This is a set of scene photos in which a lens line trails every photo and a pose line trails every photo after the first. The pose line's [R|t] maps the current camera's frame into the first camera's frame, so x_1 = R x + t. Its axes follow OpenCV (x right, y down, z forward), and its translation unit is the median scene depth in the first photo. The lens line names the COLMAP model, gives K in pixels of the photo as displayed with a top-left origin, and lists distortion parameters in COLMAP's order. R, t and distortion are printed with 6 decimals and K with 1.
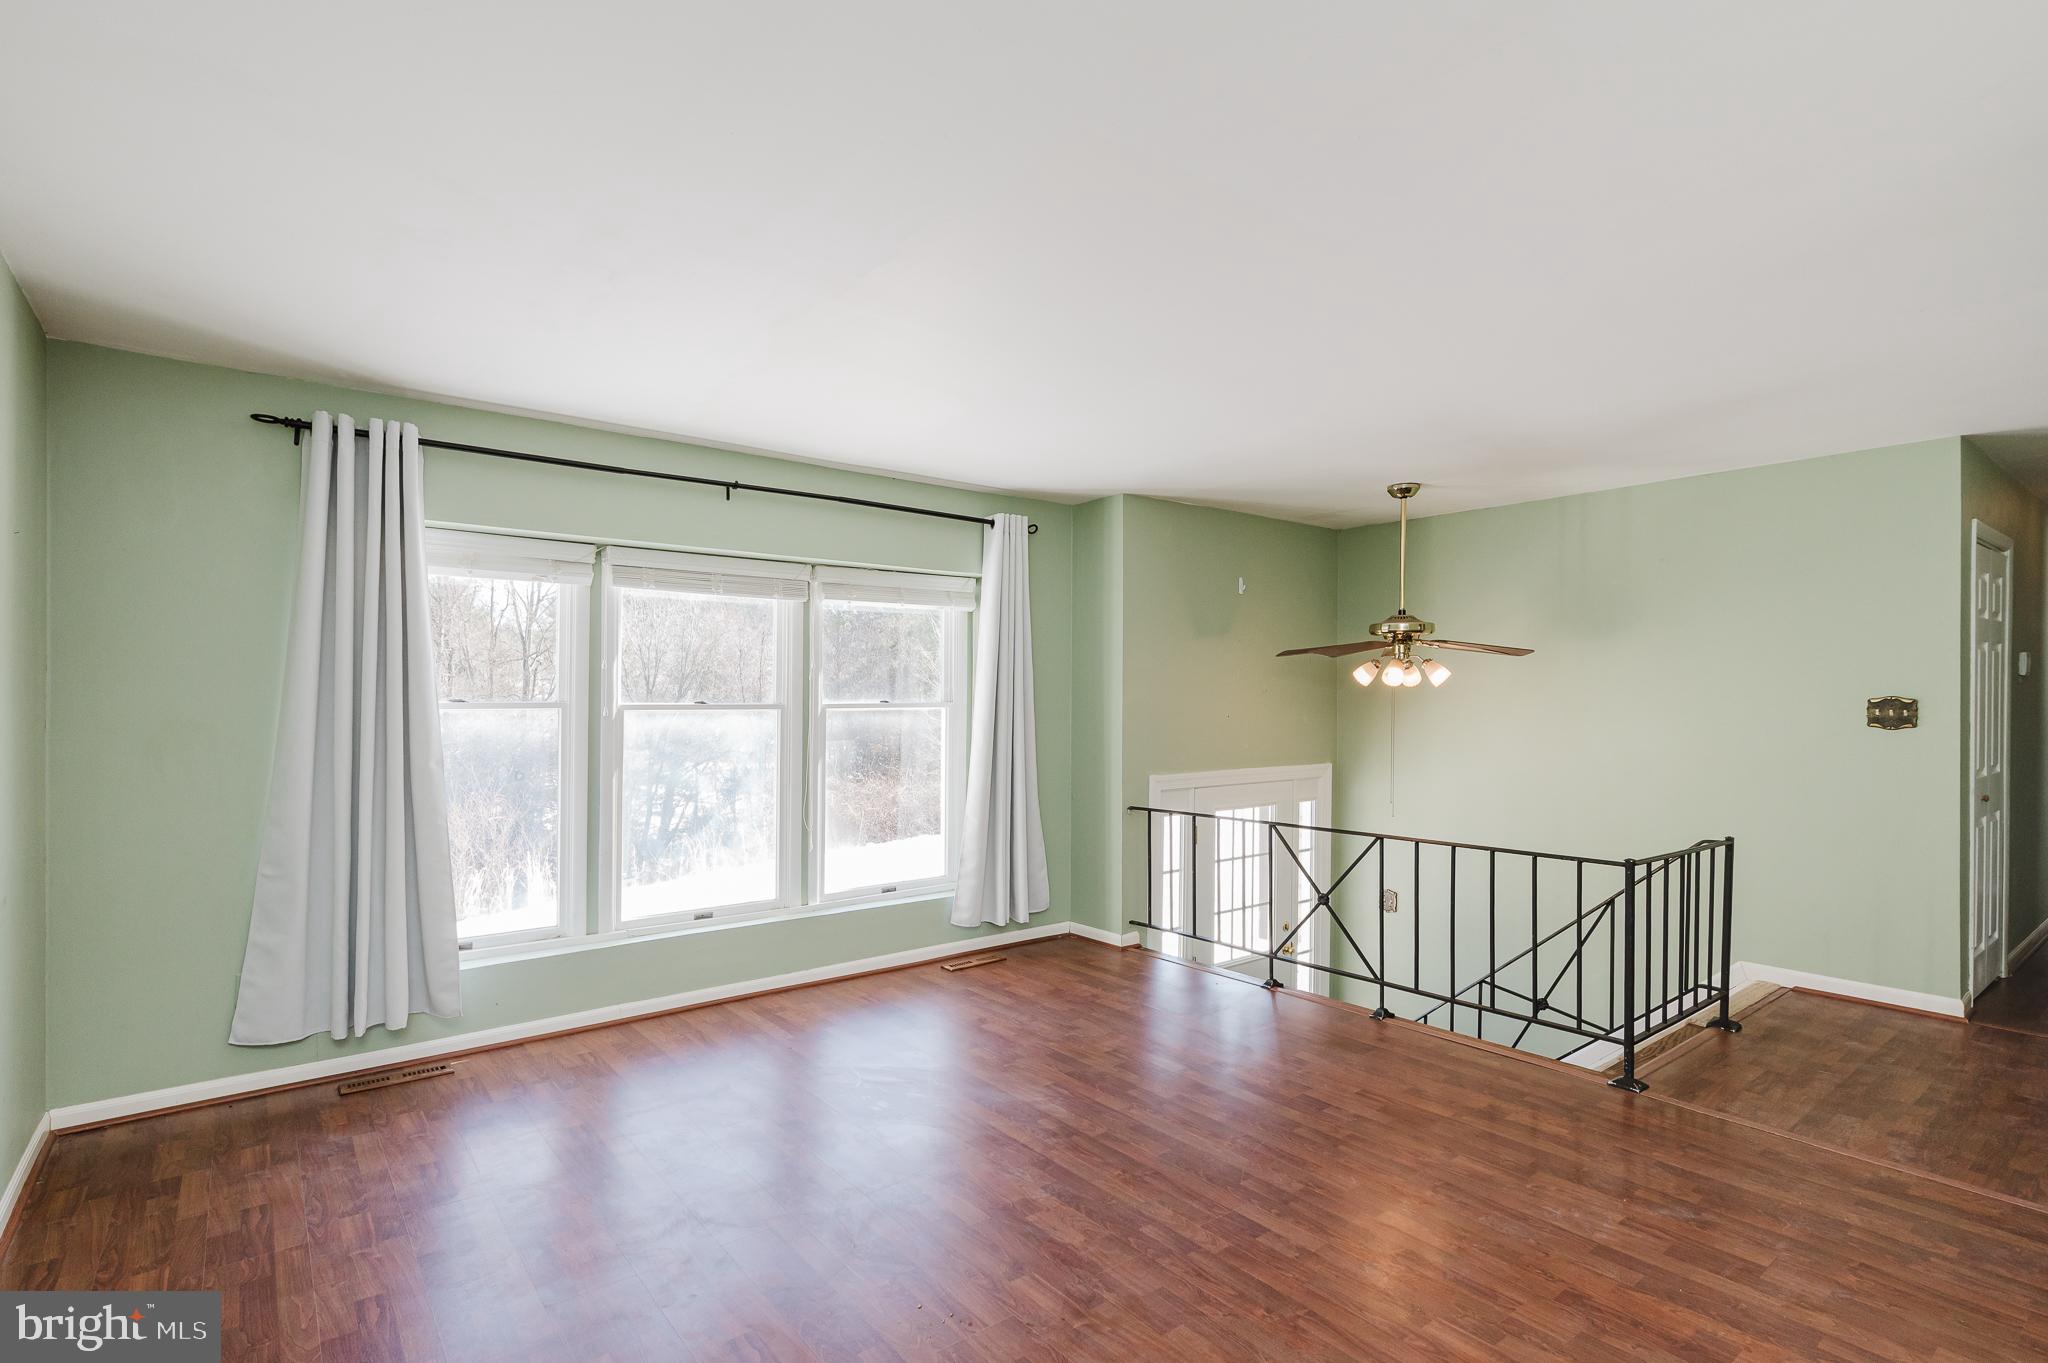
lens RADIAL K [[977.4, 0, 1024.3], [0, 977.4, 705.3], [0, 0, 1]] dist [0.001530, -0.000834]
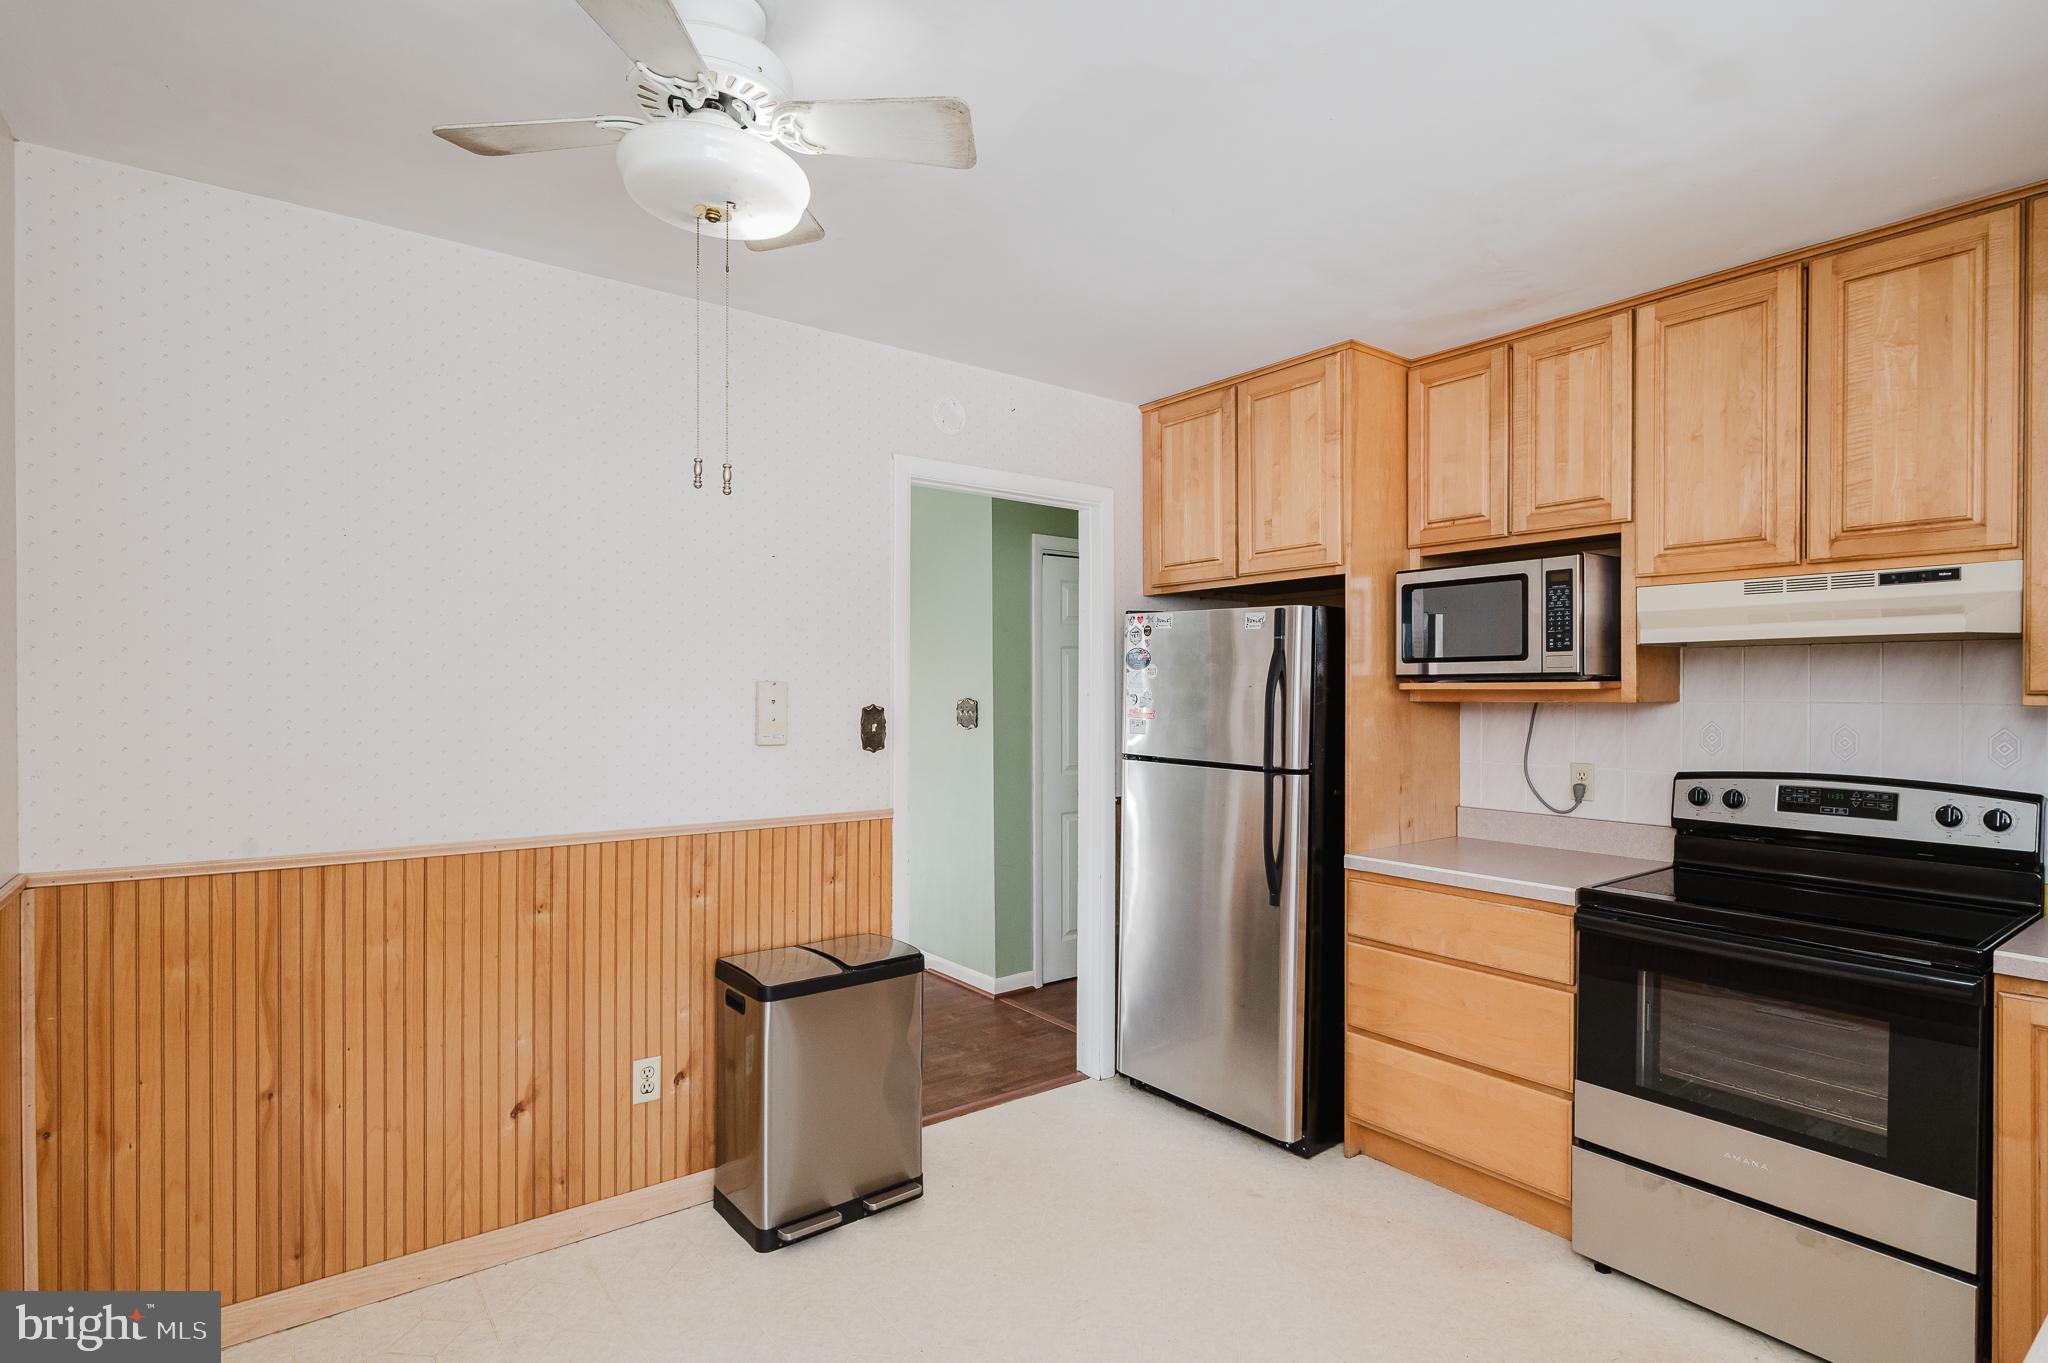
lens RADIAL K [[1025.1, 0, 998.1], [0, 1025.1, 663.0], [0, 0, 1]] dist [0.005068, 0.000039]
pose [[0.998903, 0.000025, -0.046836, 0.960986], [-0.001595, 0.999438, -0.033473, -0.010989], [0.046809, 0.033511, 0.998342, -0.107501]]
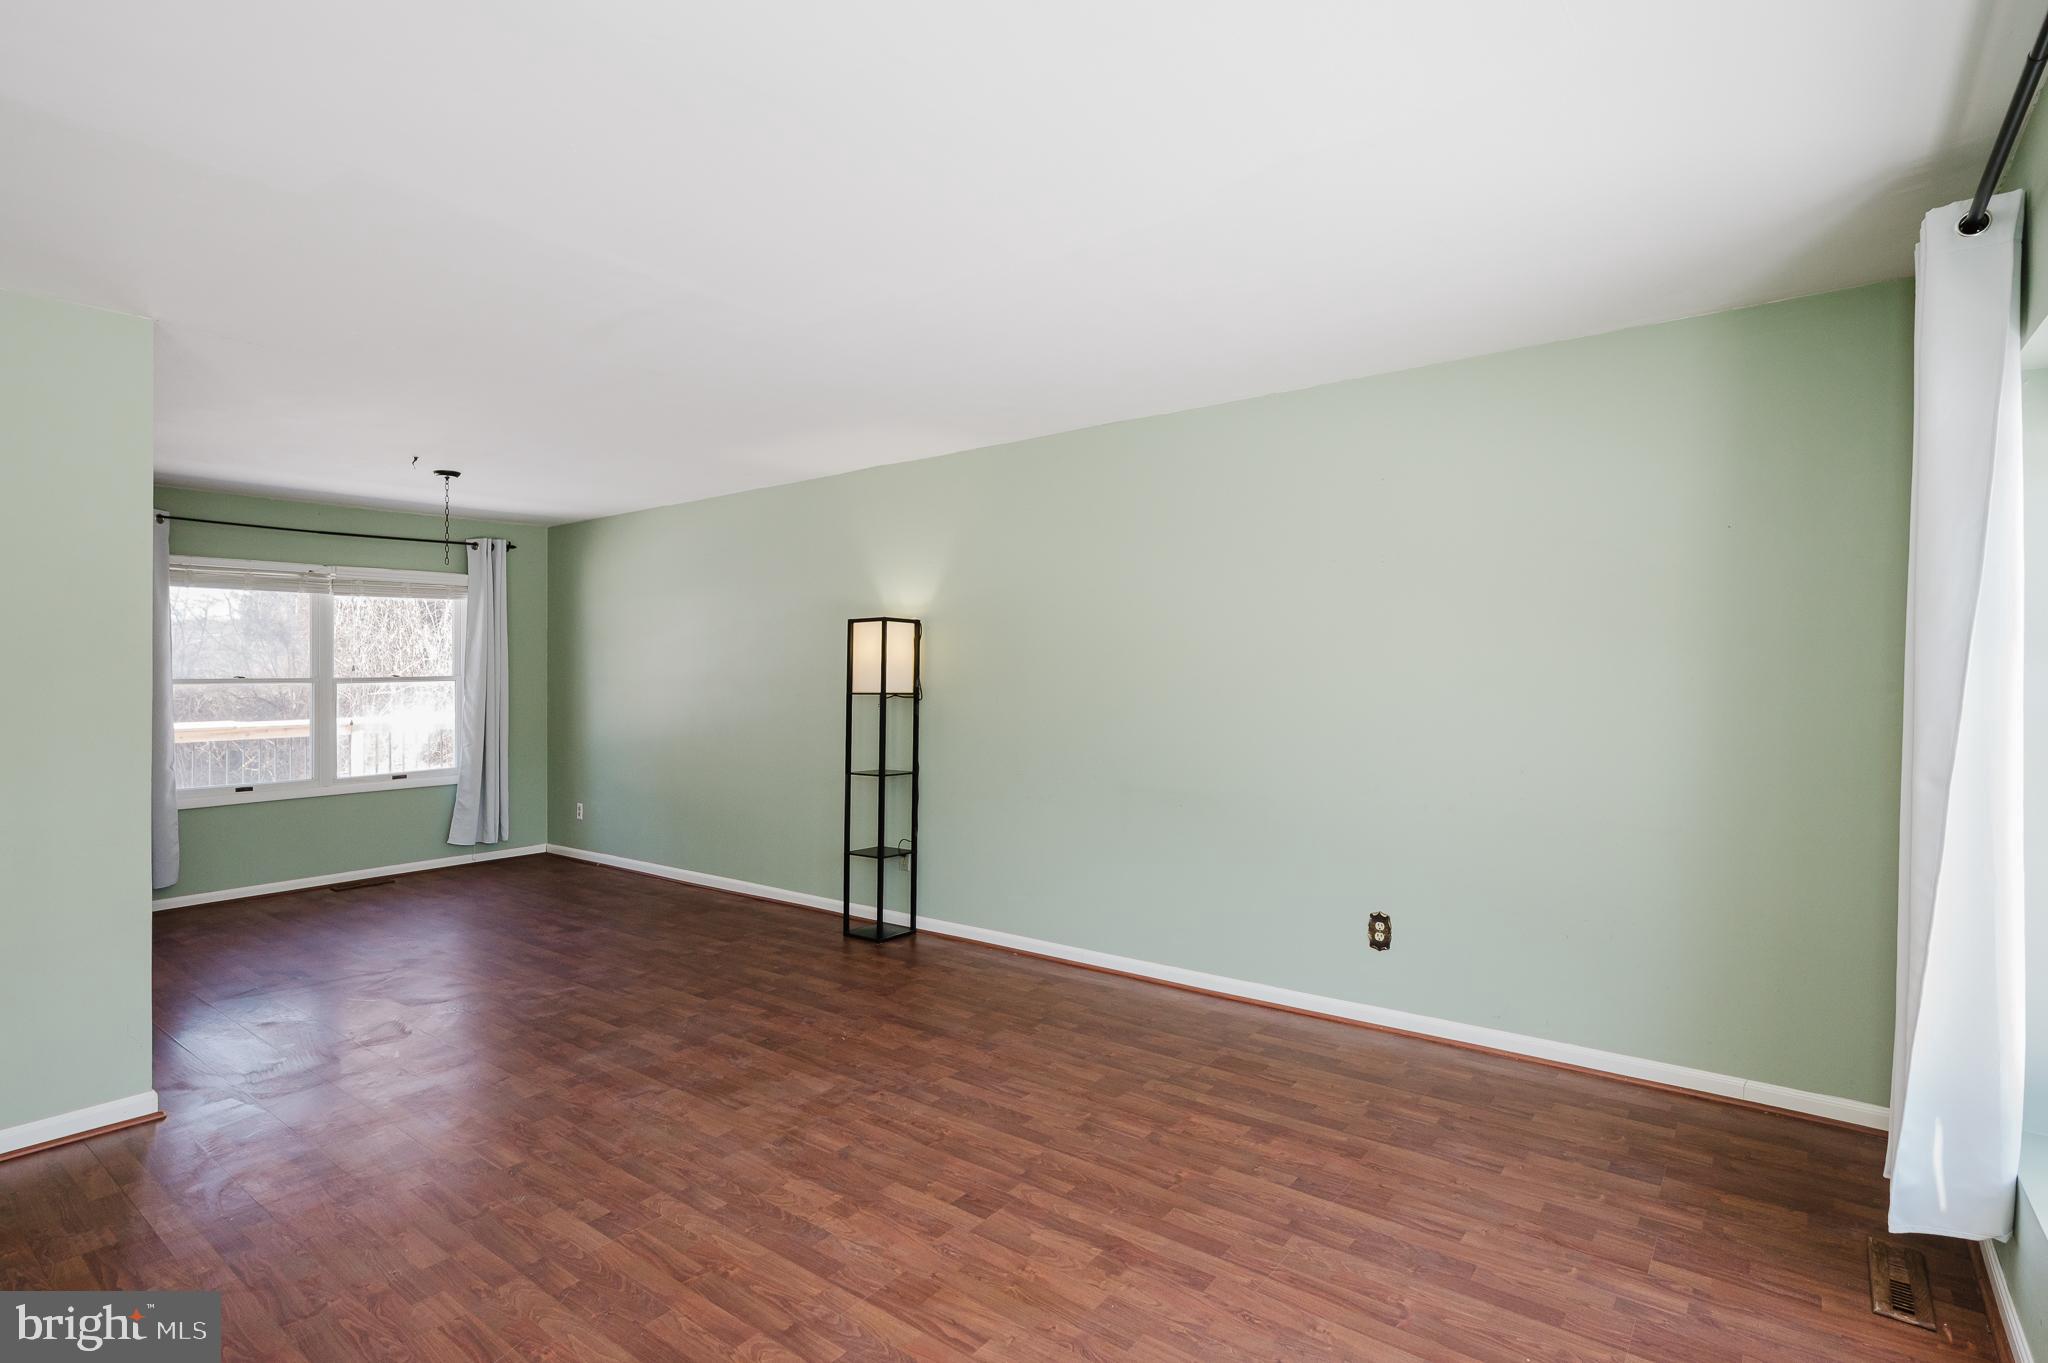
lens RADIAL K [[1025.1, 0, 998.1], [0, 1025.1, 663.0], [0, 0, 1]] dist [0.005068, 0.000039]
pose [[-0.975097, 0.005476, -0.221710, 0.044010], [0.006195, 0.999978, -0.002552, -0.007824], [0.221691, -0.003862, -0.975109, 1.188685]]
